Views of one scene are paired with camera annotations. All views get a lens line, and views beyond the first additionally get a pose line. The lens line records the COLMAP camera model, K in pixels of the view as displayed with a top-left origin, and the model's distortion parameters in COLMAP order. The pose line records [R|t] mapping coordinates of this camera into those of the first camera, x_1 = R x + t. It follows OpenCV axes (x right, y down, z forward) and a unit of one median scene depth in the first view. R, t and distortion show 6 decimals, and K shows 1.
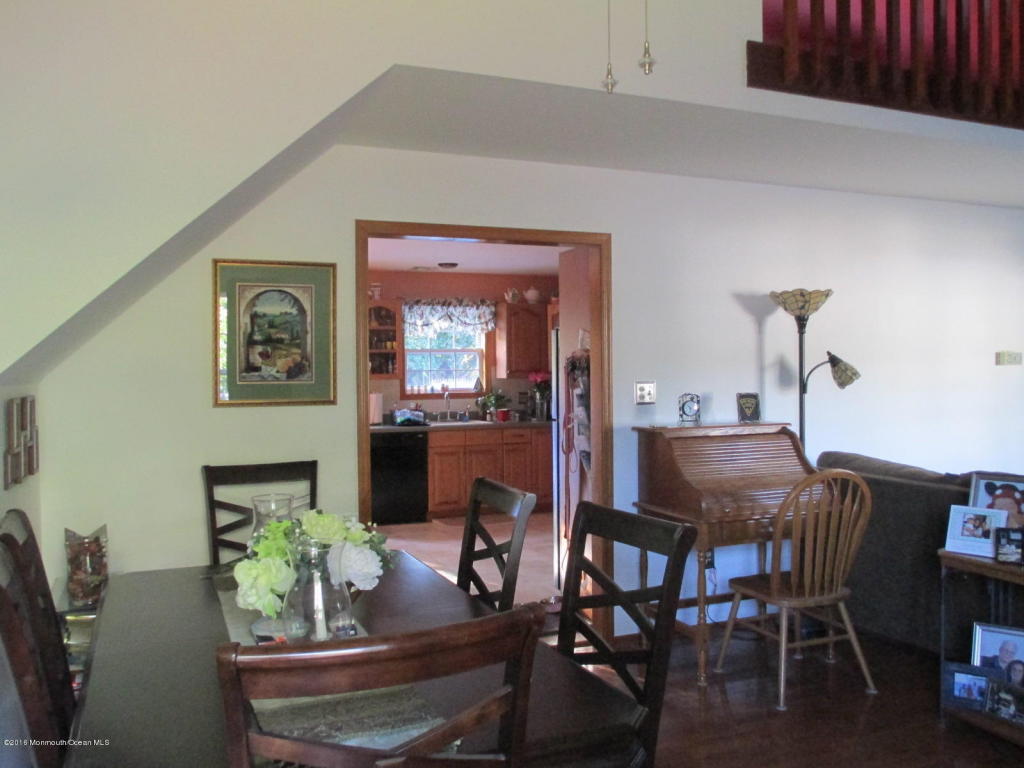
lens RADIAL K [[851.5, 0, 507.7], [0, 851.5, 381.4], [0, 0, 1]] dist [-0.063697, 0.025340]
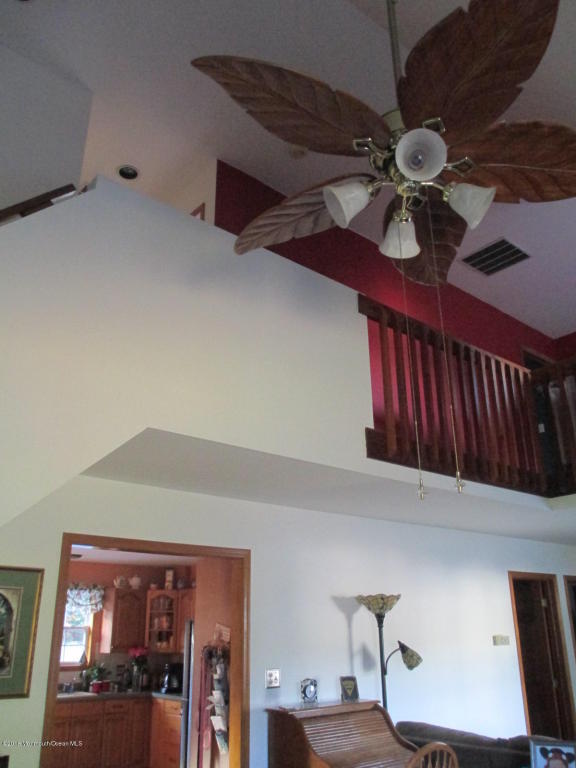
lens RADIAL K [[638.6, 0, 283.1], [0, 638.6, 378.8], [0, 0, 1]] dist [-0.063697, 0.025340]
pose [[0.949277, 0.115210, 0.292573, -0.147904], [0.006556, 0.923005, -0.384733, -0.036265], [-0.314372, 0.367136, 0.875432, 0.012891]]
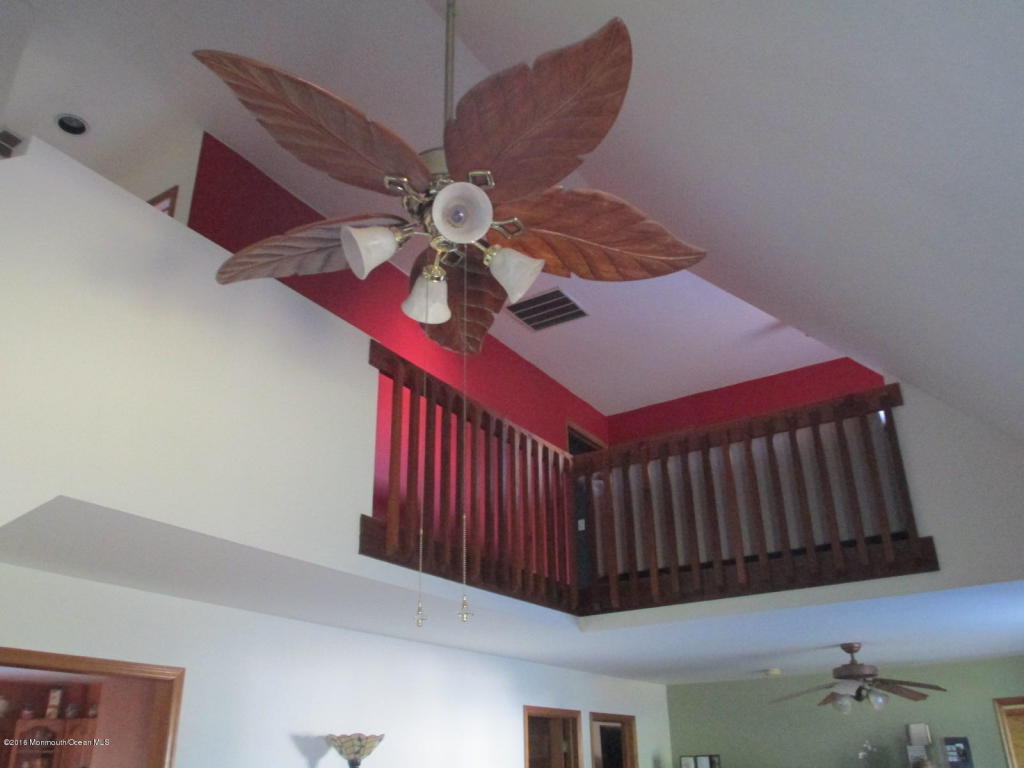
lens RADIAL K [[851.5, 0, 505.0], [0, 851.5, 383.6], [0, 0, 1]] dist [-0.063697, 0.025340]
pose [[0.811627, 0.238838, 0.533121, -0.163594], [0.021509, 0.899767, -0.435841, -0.040758], [-0.583779, 0.365207, 0.725138, -0.020518]]
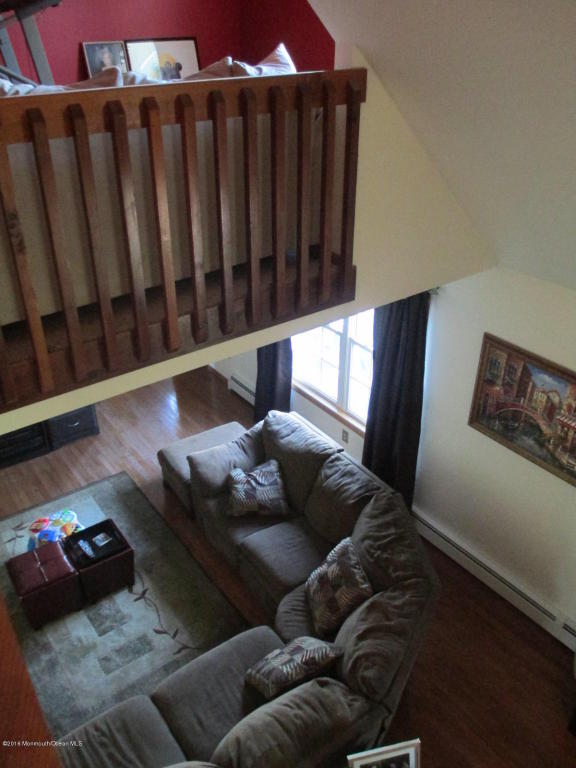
lens RADIAL K [[638.6, 0, 283.6], [0, 638.6, 384.1], [0, 0, 1]] dist [-0.063697, 0.025340]
pose [[-0.266084, -0.494102, 0.827685, 0.204133], [0.018436, 0.855873, 0.516857, -0.562818], [-0.963773, 0.152786, -0.218626, 0.731603]]
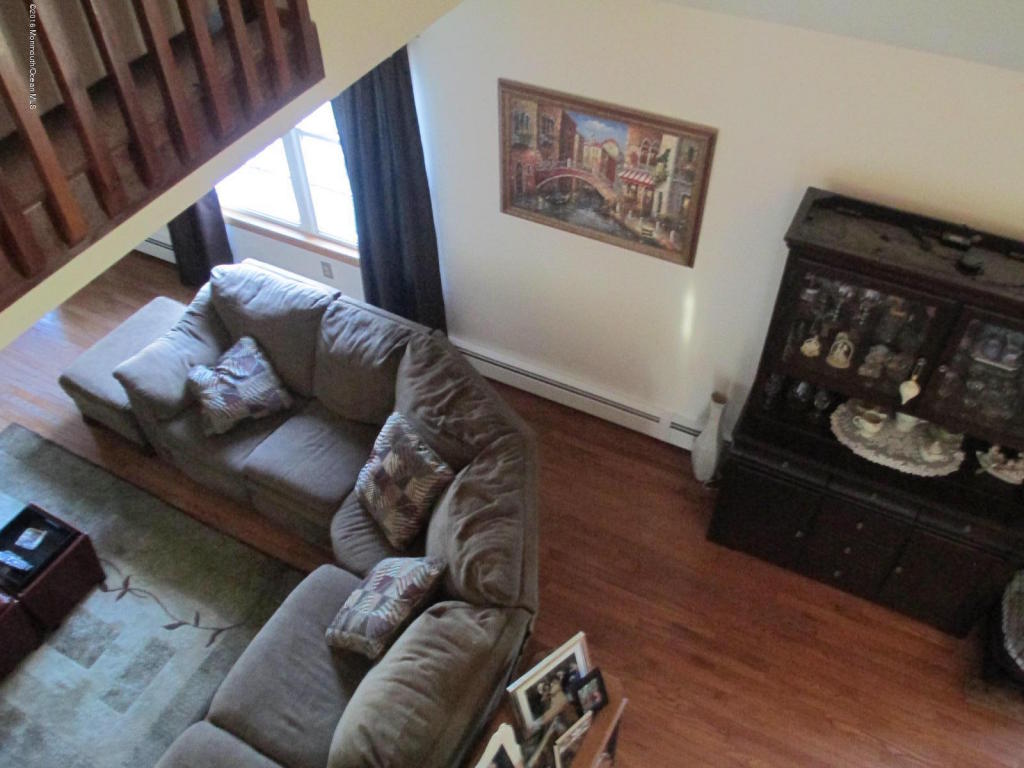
lens RADIAL K [[851.5, 0, 507.7], [0, 851.5, 386.4], [0, 0, 1]] dist [-0.063697, 0.025340]
pose [[-0.662796, -0.533634, 0.525297, 0.305719], [0.027876, 0.683448, 0.729467, -0.556043], [-0.748281, 0.498131, -0.438111, 0.761138]]
